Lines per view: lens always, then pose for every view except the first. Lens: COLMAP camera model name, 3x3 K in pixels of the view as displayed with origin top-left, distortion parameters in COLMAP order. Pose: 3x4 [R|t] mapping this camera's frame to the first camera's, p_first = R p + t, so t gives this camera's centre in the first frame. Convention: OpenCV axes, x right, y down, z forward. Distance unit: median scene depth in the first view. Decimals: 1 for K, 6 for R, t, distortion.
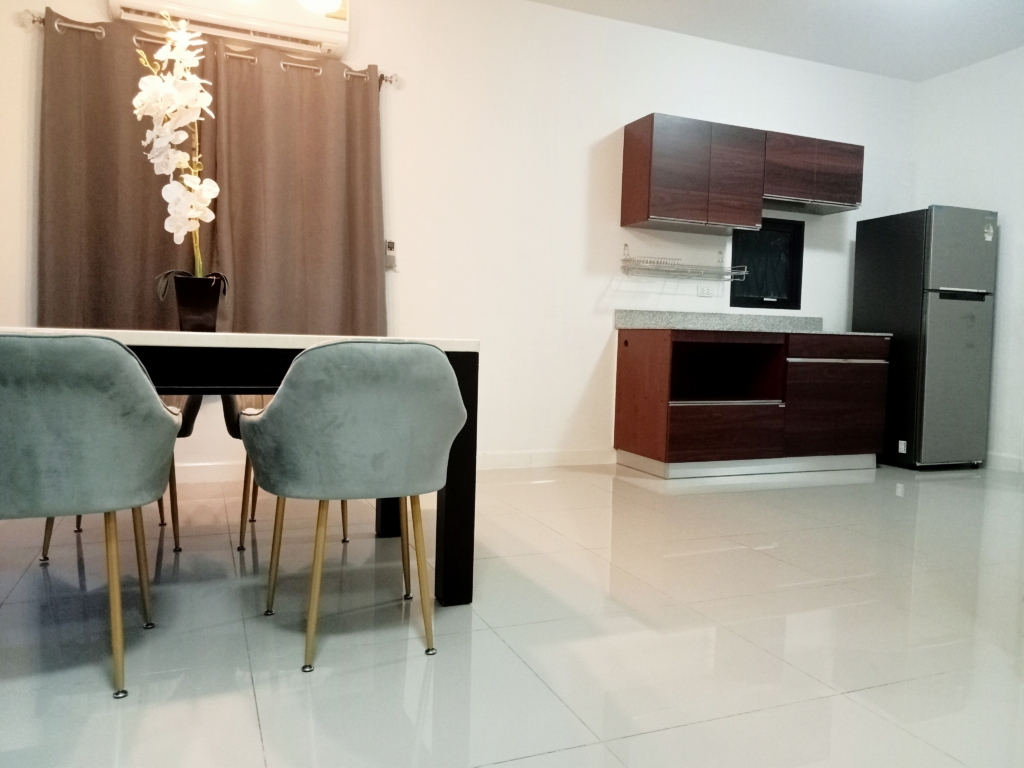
lens RADIAL K [[766.6, 0, 519.9], [0, 766.6, 394.2], [0, 0, 1]] dist [0.021054, -0.012220]
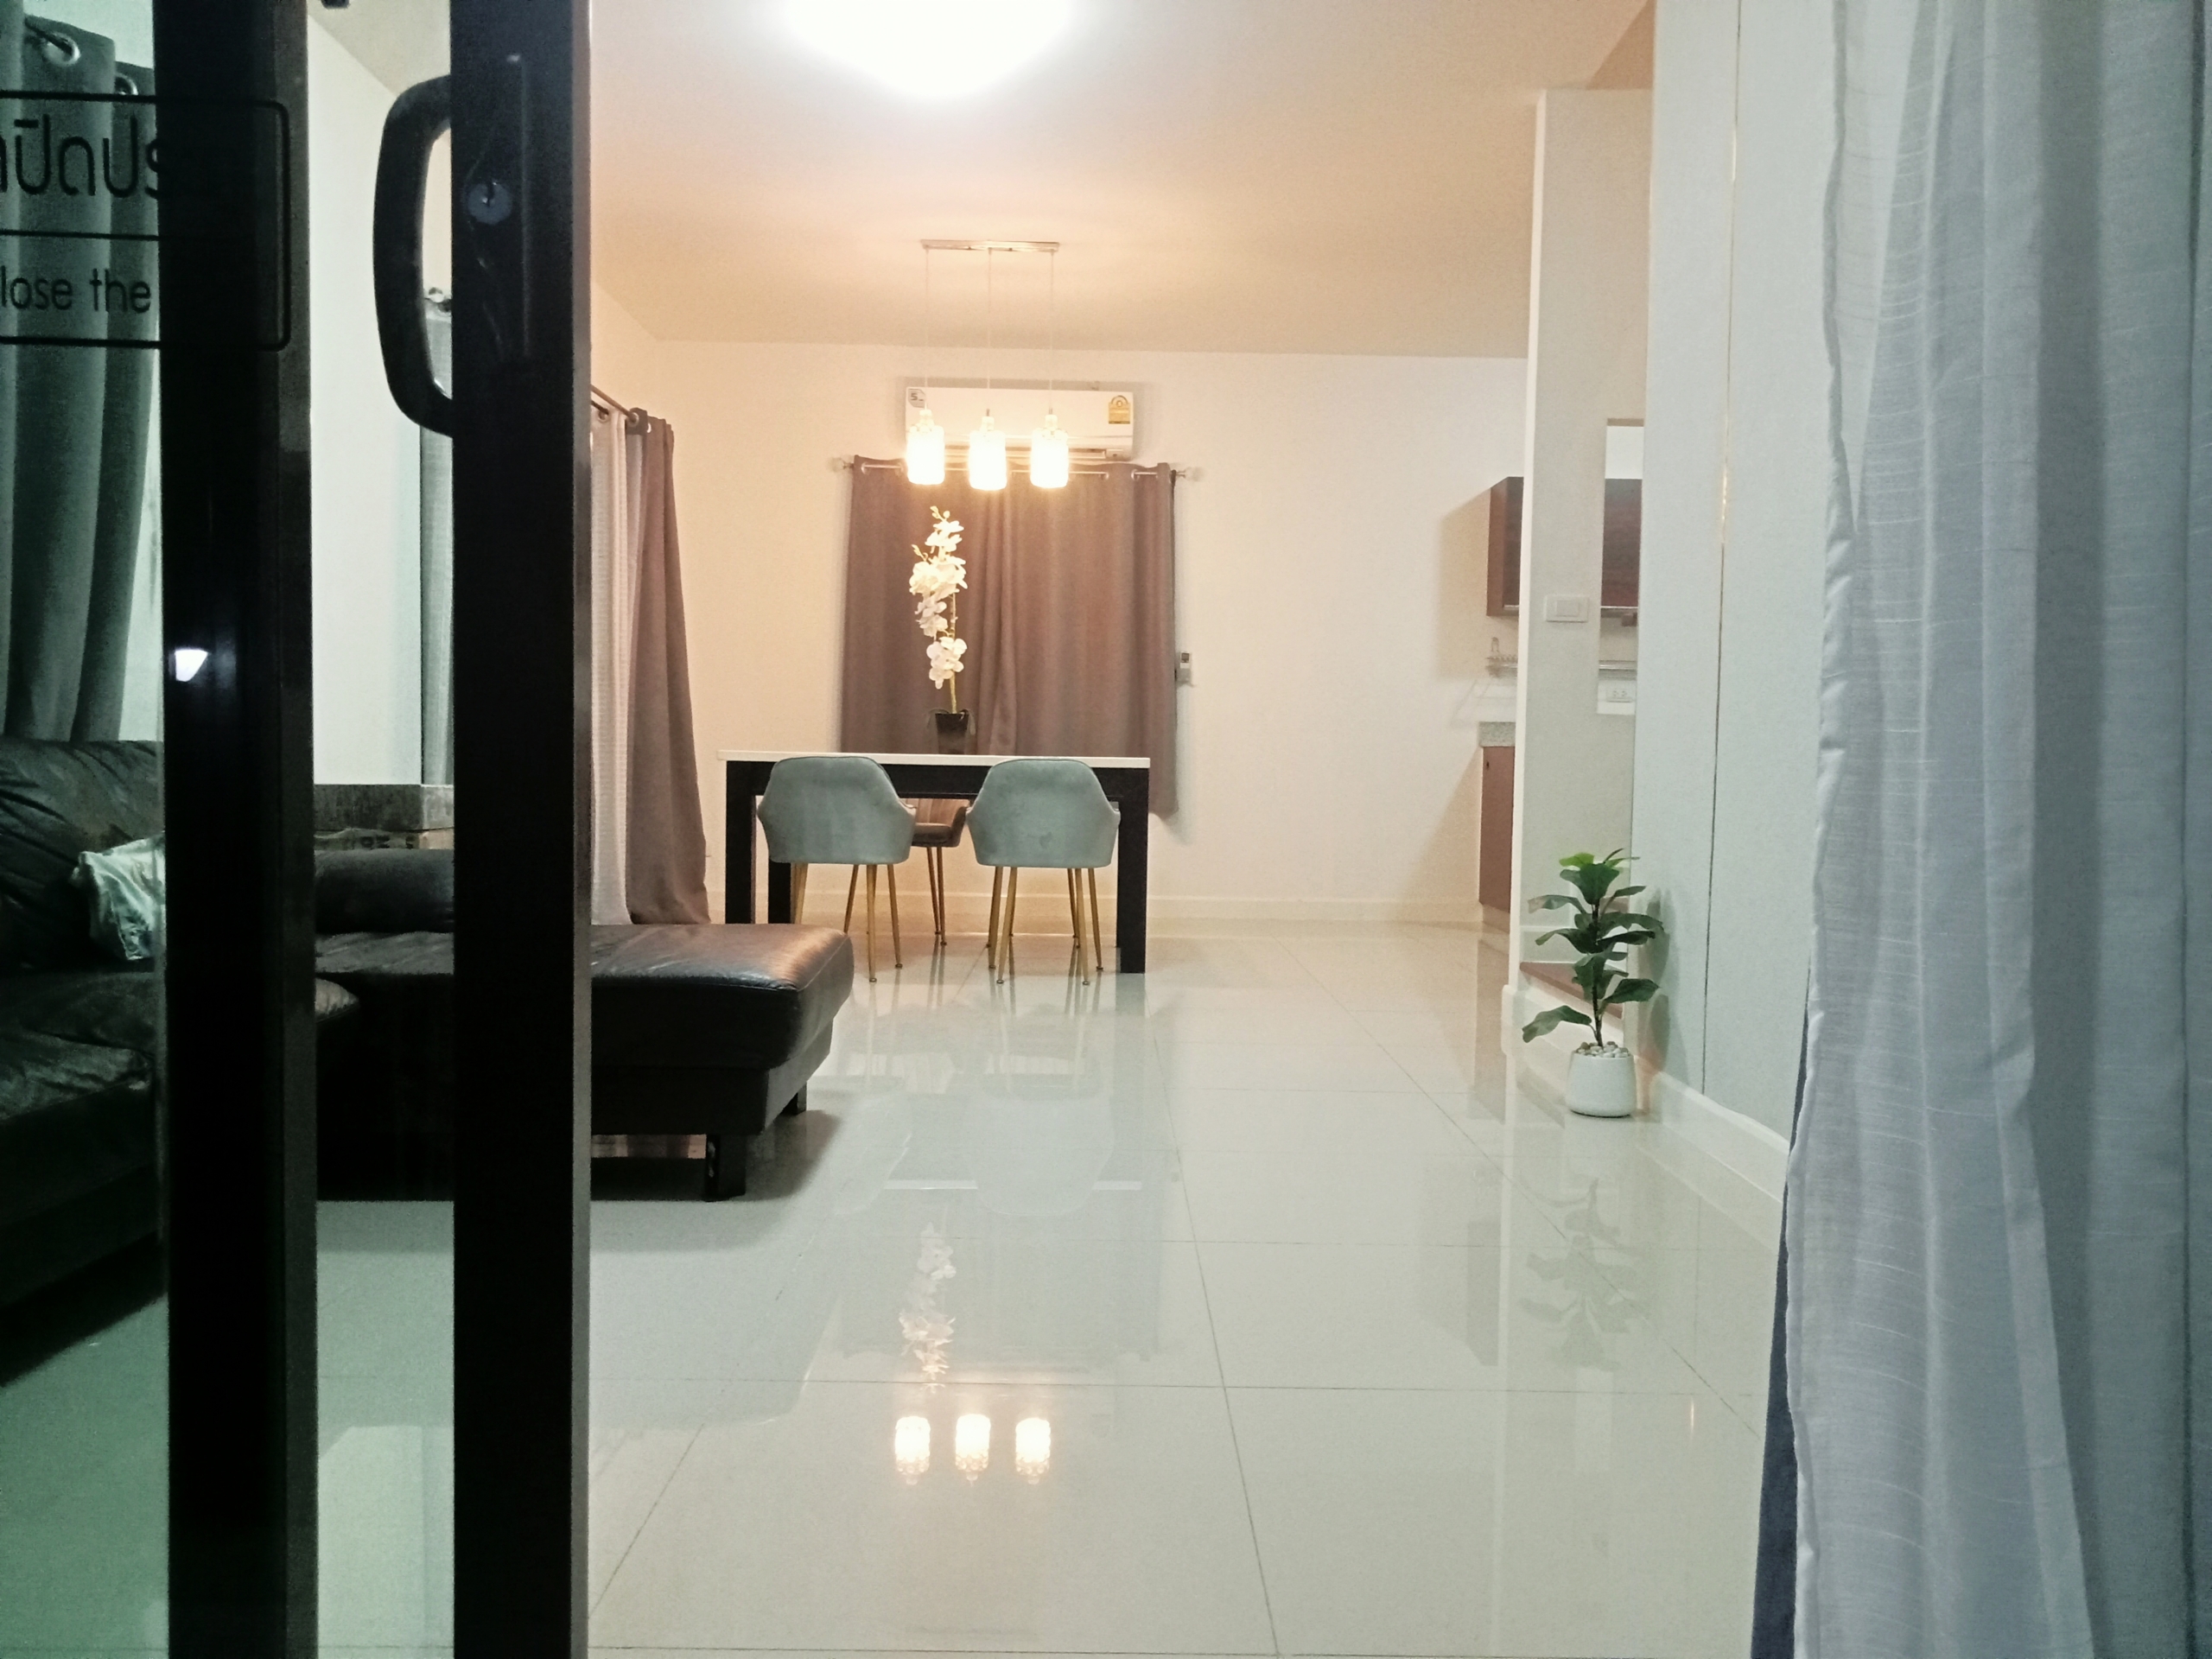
lens RADIAL K [[1655.9, 0, 1120.5], [0, 1655.9, 848.1], [0, 0, 1]] dist [0.021054, -0.012220]
pose [[0.927970, 0.008518, -0.372557, 0.440829], [-0.018035, 0.999594, -0.022067, 0.064713], [0.372218, 0.027197, 0.927747, -0.732823]]
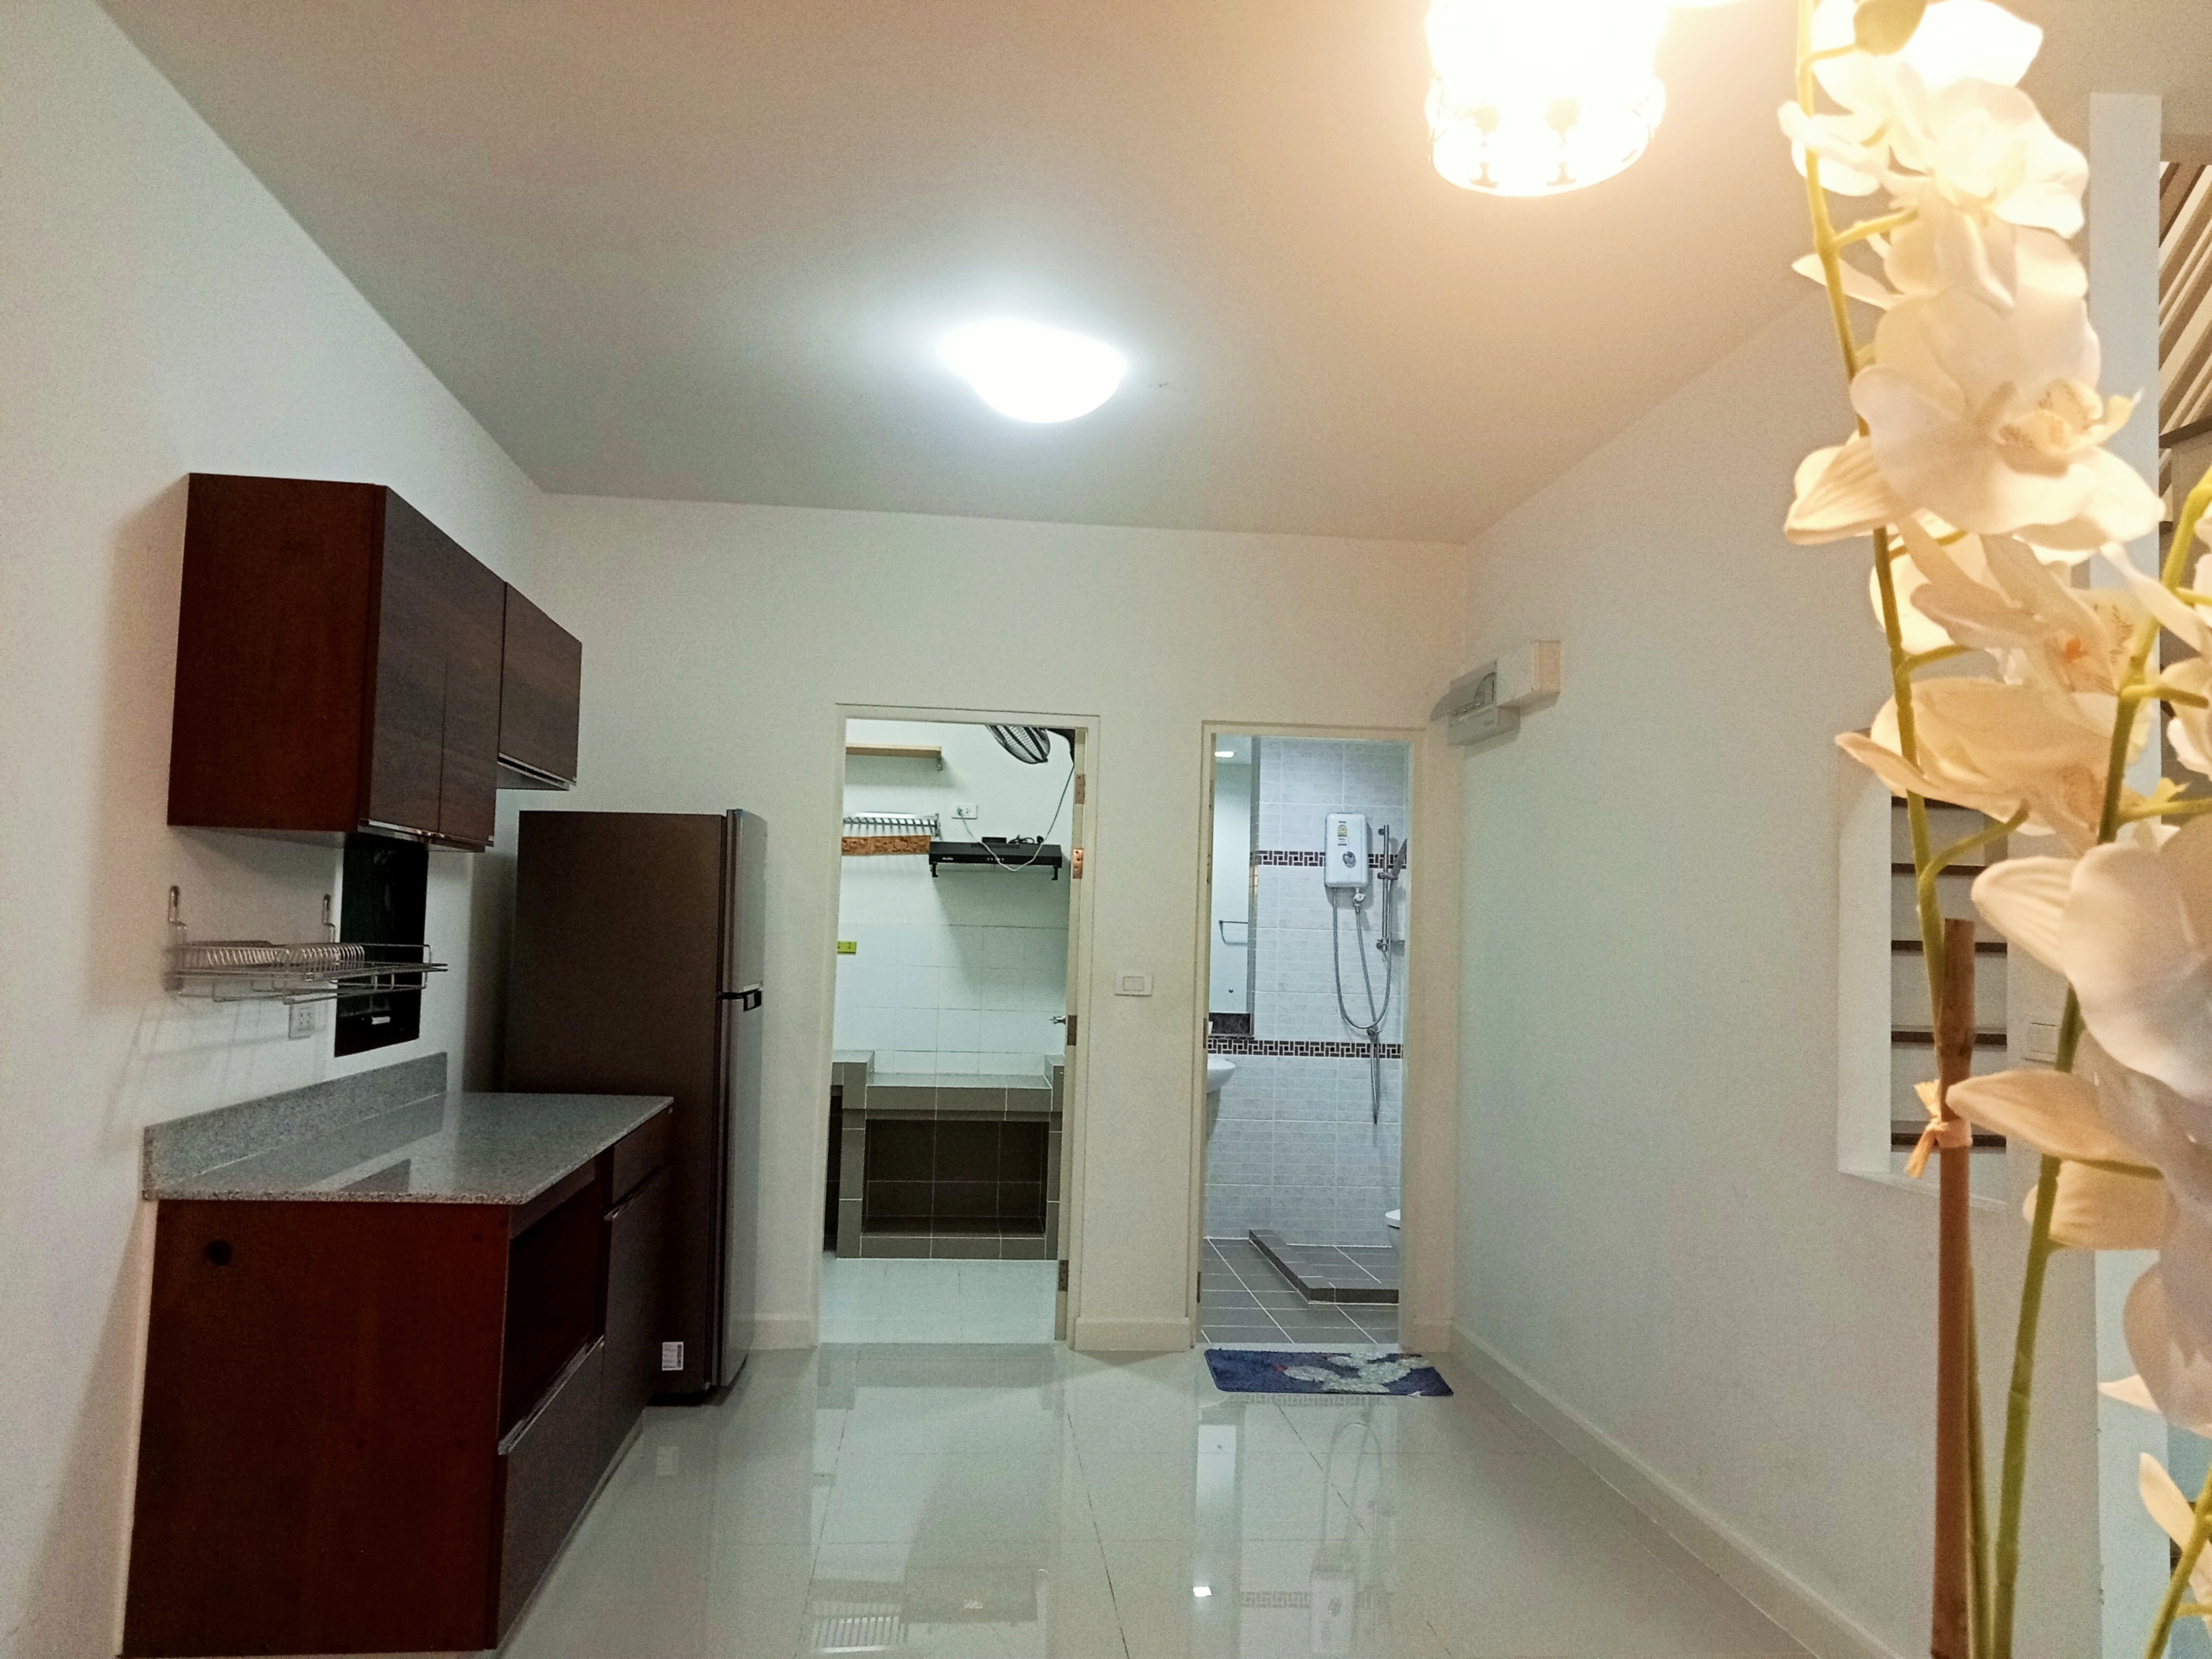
lens RADIAL K [[1655.9, 0, 1121.3], [0, 1655.9, 840.0], [0, 0, 1]] dist [0.021054, -0.012220]
pose [[0.290722, 0.036704, 0.956103, -0.361810], [0.047879, 0.997454, -0.052850, -0.175504], [-0.955609, 0.061142, 0.288224, 0.532872]]
